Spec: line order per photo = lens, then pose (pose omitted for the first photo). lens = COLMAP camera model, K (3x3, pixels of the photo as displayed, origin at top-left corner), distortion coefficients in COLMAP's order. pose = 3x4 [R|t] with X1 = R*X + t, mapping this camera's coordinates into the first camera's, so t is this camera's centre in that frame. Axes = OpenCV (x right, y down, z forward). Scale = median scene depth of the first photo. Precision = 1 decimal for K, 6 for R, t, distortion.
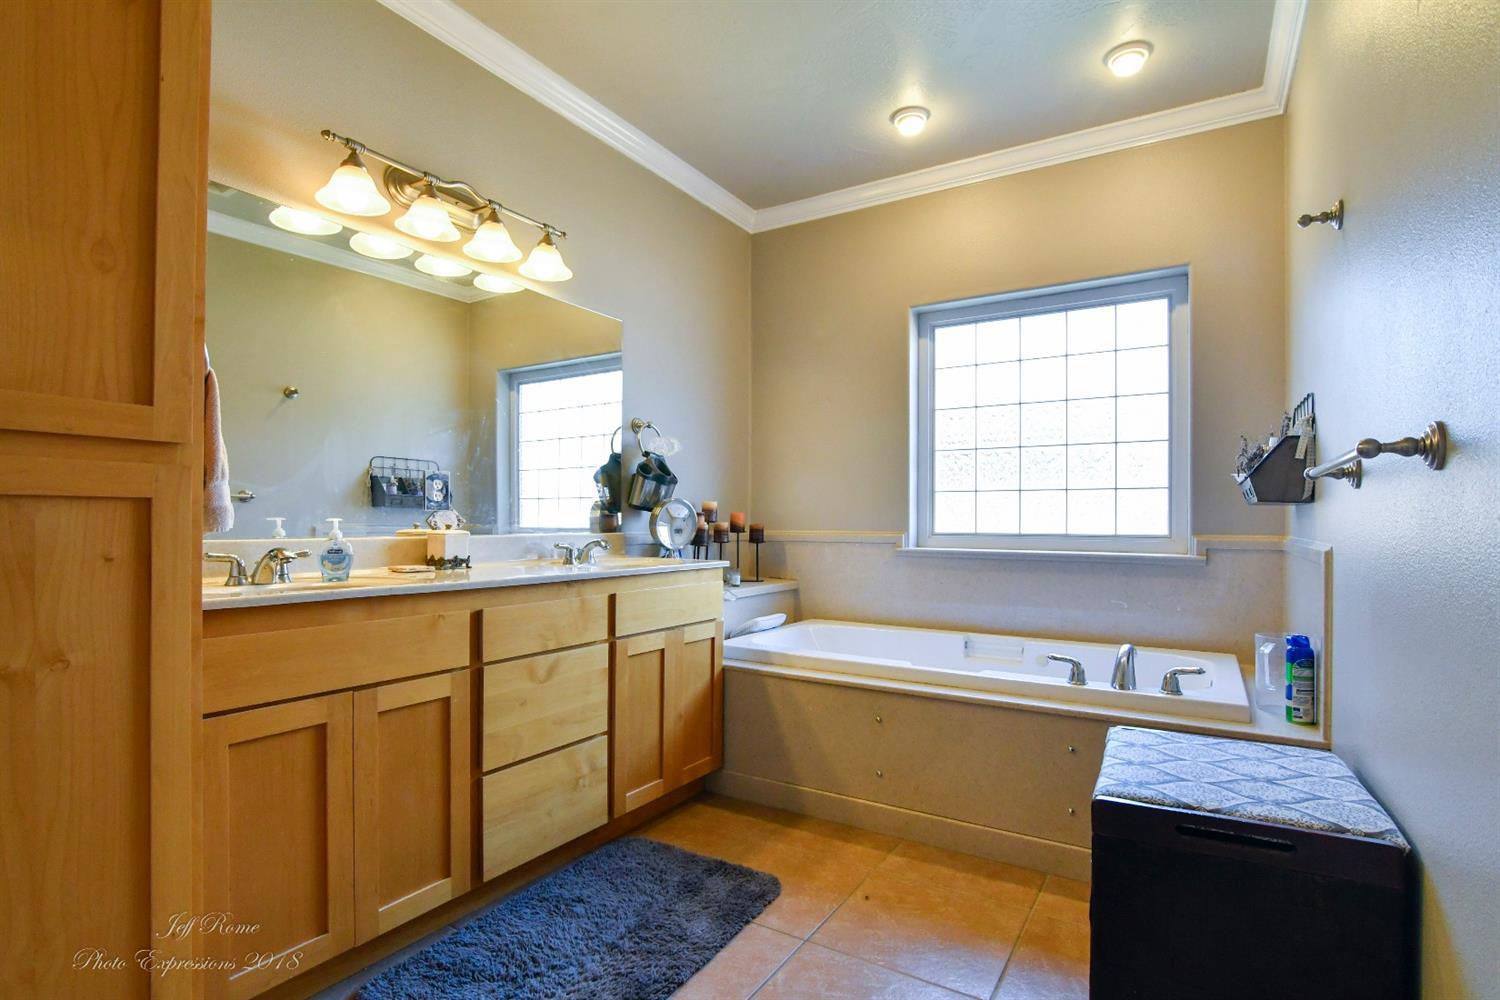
lens RADIAL K [[730.7, 0, 751.2], [0, 730.7, 509.9], [0, 0, 1]] dist [-0.028666, 0.007579]
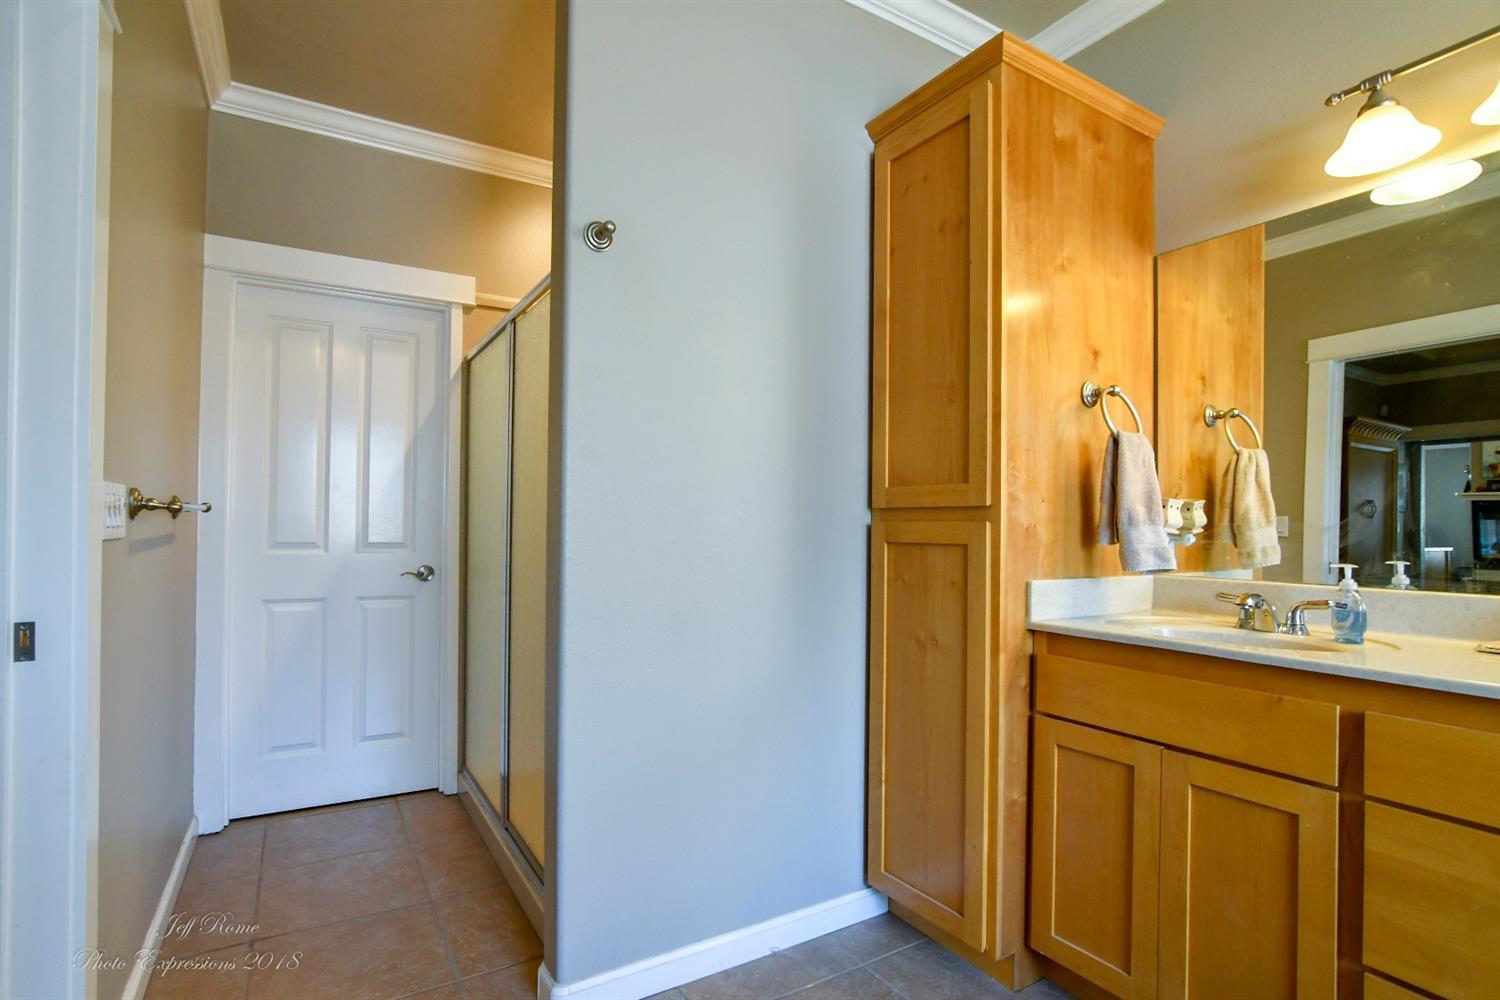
lens RADIAL K [[730.7, 0, 749.7], [0, 730.7, 514.1], [0, 0, 1]] dist [-0.028666, 0.007579]
pose [[-0.444677, -0.021045, -0.895444, 0.542631], [0.004080, 0.999666, -0.025520, -0.032574], [0.895682, -0.015002, -0.444442, 0.943902]]
